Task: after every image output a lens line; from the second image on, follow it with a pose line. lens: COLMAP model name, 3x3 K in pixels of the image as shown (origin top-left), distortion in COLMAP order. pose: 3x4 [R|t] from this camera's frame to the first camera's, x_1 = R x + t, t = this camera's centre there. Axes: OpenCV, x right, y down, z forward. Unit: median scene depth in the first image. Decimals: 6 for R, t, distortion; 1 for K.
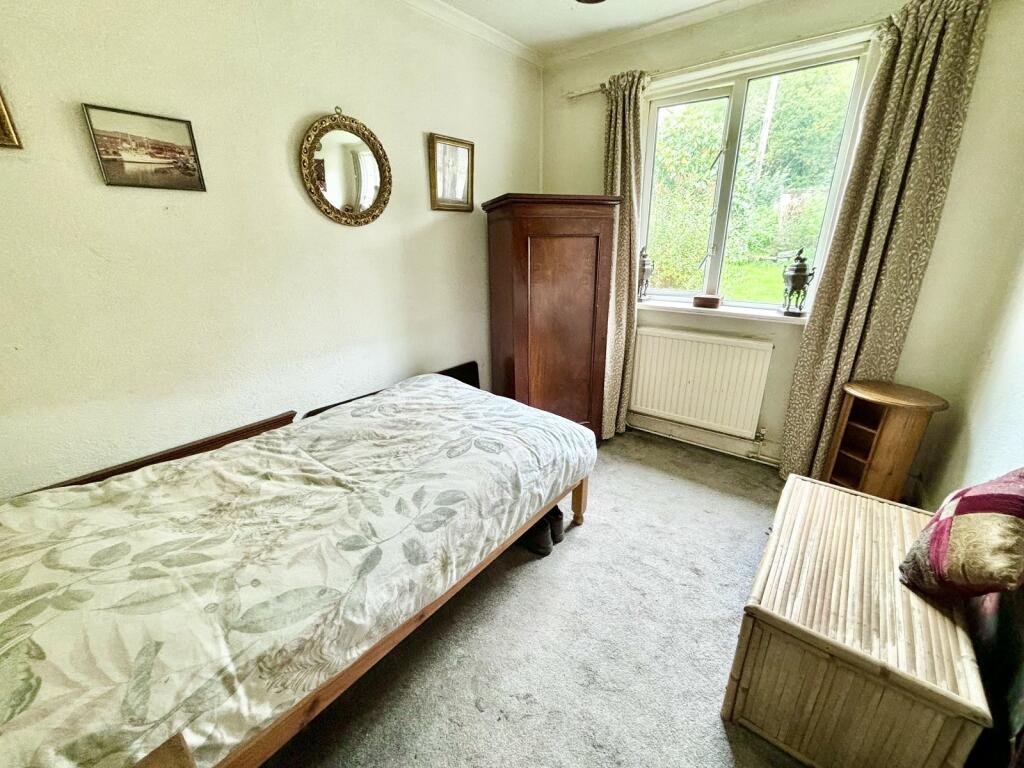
lens RADIAL K [[412.5, 0, 520.2], [0, 412.5, 382.2], [0, 0, 1]] dist [-0.002009, 0.000041]
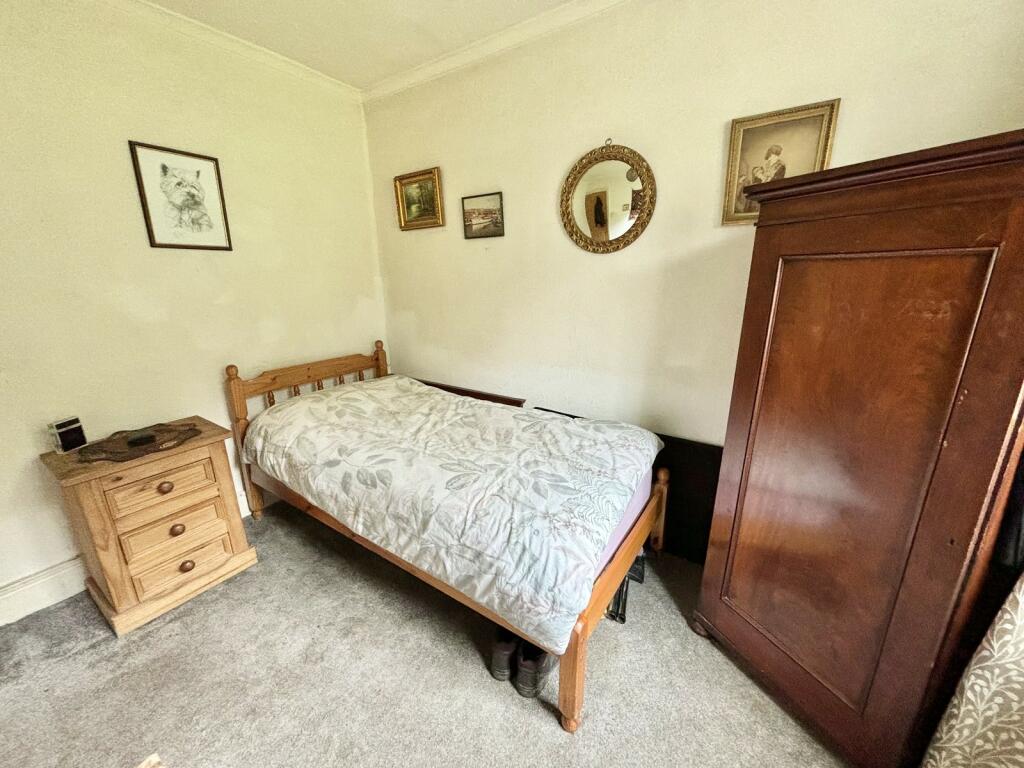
lens RADIAL K [[412.5, 0, 515.8], [0, 412.5, 387.2], [0, 0, 1]] dist [-0.002009, 0.000041]
pose [[0.055490, 0.270572, -0.961099, 0.883722], [-0.323039, 0.915675, 0.239133, -0.350117], [0.944757, 0.297203, 0.138217, 1.053061]]
